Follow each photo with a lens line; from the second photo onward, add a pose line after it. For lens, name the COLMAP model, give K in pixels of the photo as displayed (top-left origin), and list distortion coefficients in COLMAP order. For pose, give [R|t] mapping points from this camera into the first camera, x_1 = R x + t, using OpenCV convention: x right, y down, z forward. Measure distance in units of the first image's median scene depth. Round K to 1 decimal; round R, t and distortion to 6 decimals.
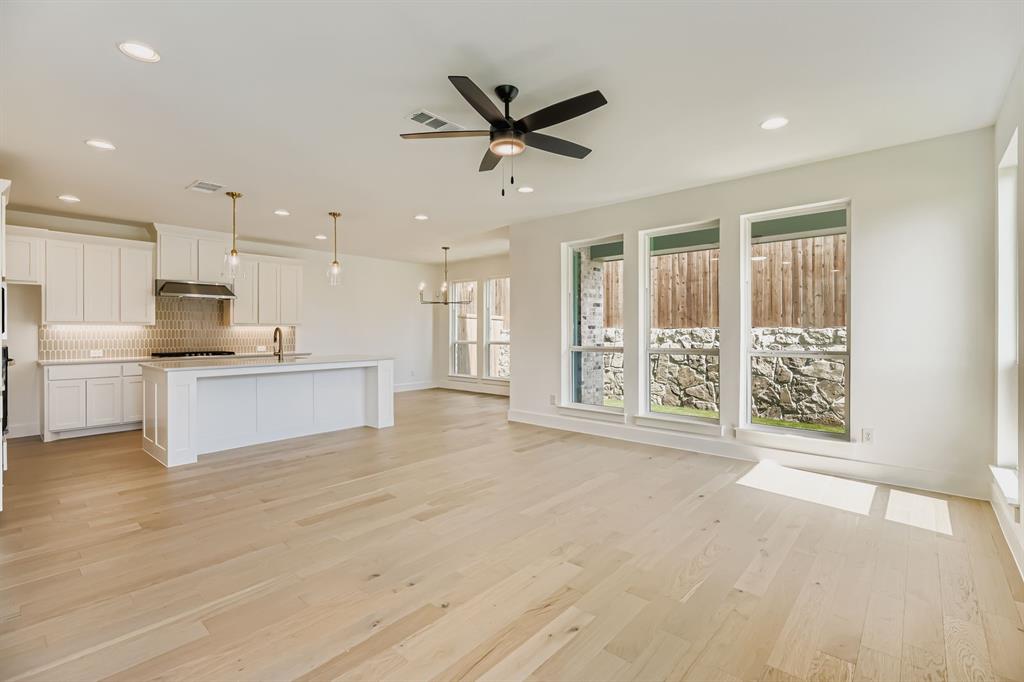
lens RADIAL K [[465.8, 0, 522.8], [0, 465.8, 333.2], [0, 0, 1]] dist [-0.000779, 0.000648]
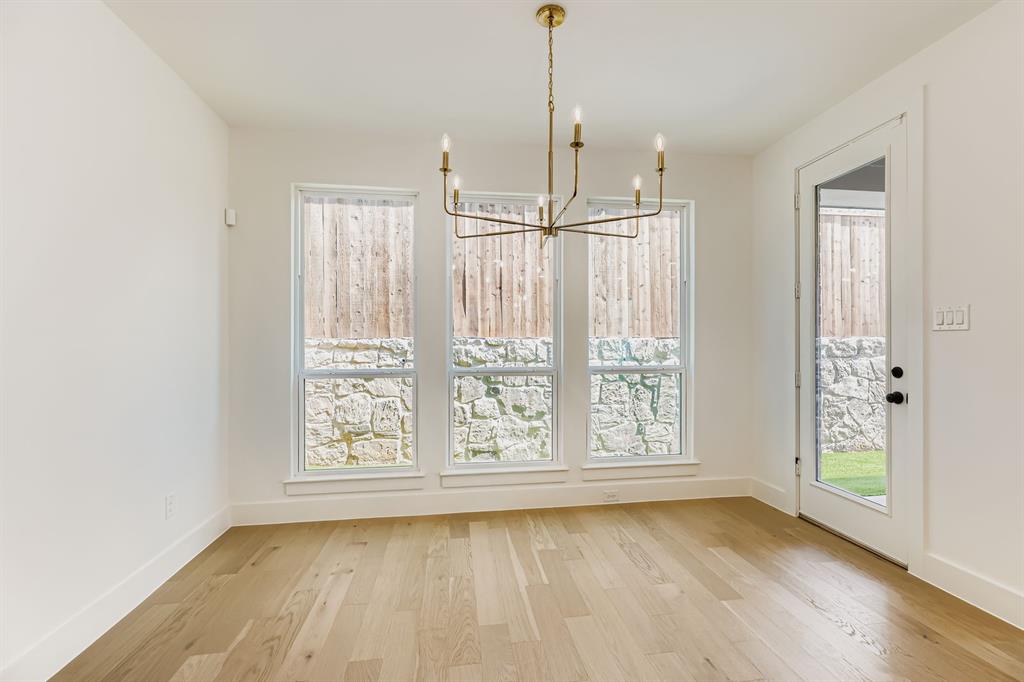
lens RADIAL K [[465.8, 0, 519.3], [0, 465.8, 343.8], [0, 0, 1]] dist [-0.000779, 0.000648]
pose [[0.646171, -0.000520, 0.763193, -0.415107], [0.005466, 0.999977, -0.003946, -0.000148], [-0.763173, 0.006722, 0.646159, 0.945298]]
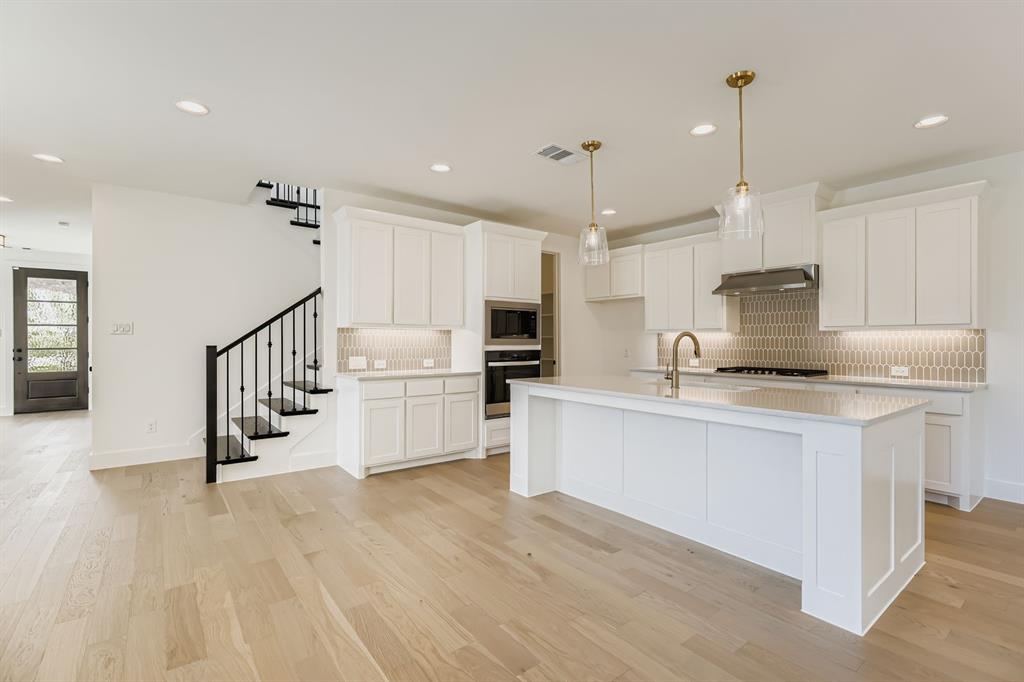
lens RADIAL K [[465.8, 0, 510.6], [0, 465.8, 339.7], [0, 0, 1]] dist [-0.000779, 0.000648]
pose [[-0.208176, -0.000856, -0.978091, 0.067176], [-0.005880, 0.999983, 0.000376, -0.001199], [0.978074, 0.005830, -0.208178, 0.703710]]
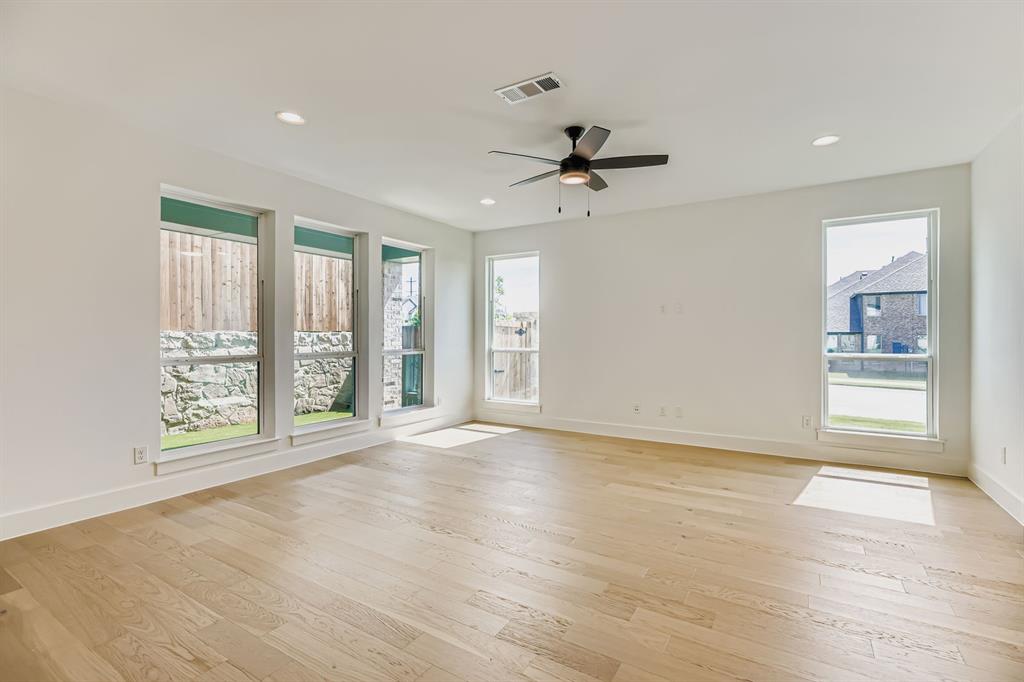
lens RADIAL K [[465.8, 0, 522.5], [0, 465.8, 338.6], [0, 0, 1]] dist [-0.000779, 0.000648]
pose [[-0.175385, -0.004227, 0.984491, -0.467240], [0.002525, 0.999986, 0.004743, 0.000554], [-0.984497, 0.003318, -0.175372, 0.531558]]
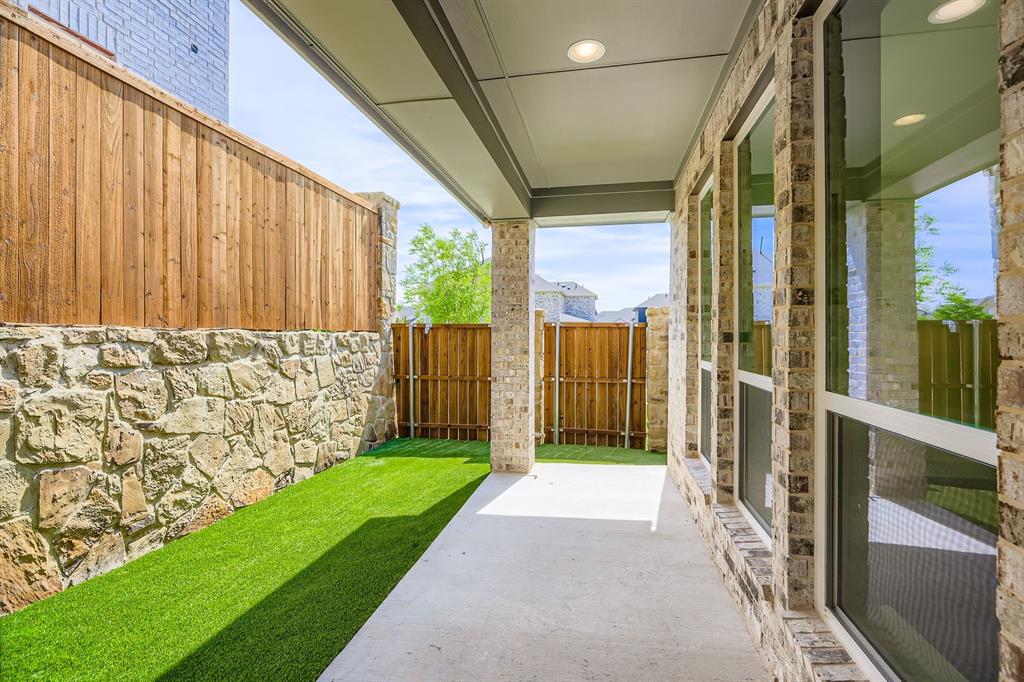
lens RADIAL K [[465.8, 0, 519.5], [0, 465.8, 335.2], [0, 0, 1]] dist [-0.000779, 0.000648]
pose [[-0.507582, 0.006945, 0.861575, 0.050663], [0.005008, 0.999974, -0.005111, -0.001208], [-0.861589, 0.001720, -0.507604, 0.990834]]
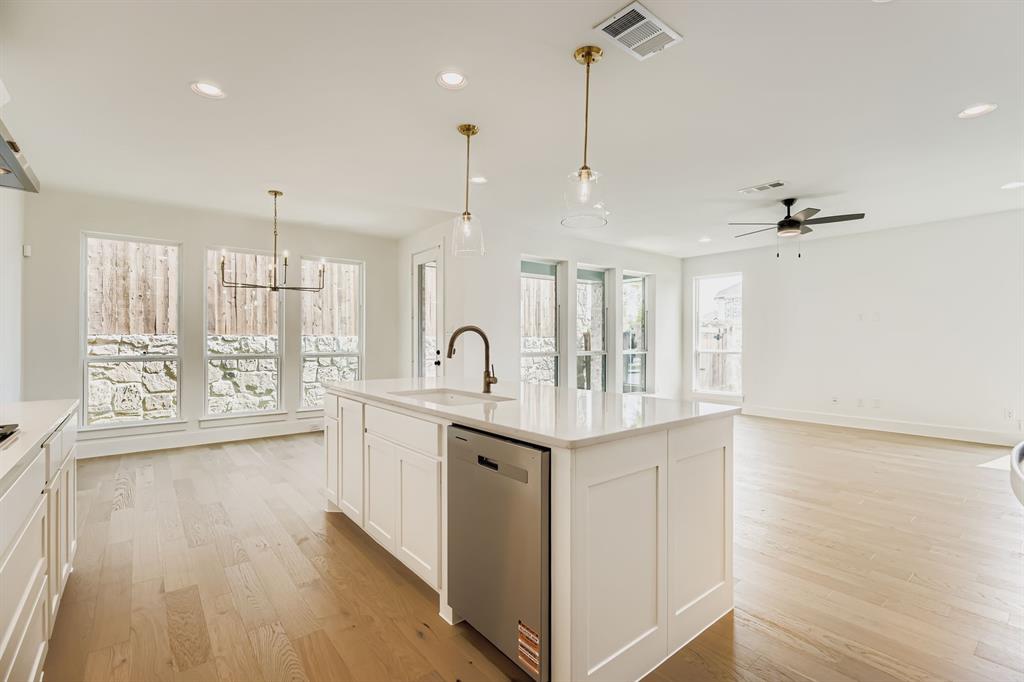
lens RADIAL K [[465.8, 0, 515.8], [0, 465.8, 341.3], [0, 0, 1]] dist [-0.000779, 0.000648]
pose [[0.168760, 0.001191, 0.985656, -0.761859], [0.002185, 0.999996, -0.001583, 0.003008], [-0.985655, 0.002421, 0.168757, 0.679046]]
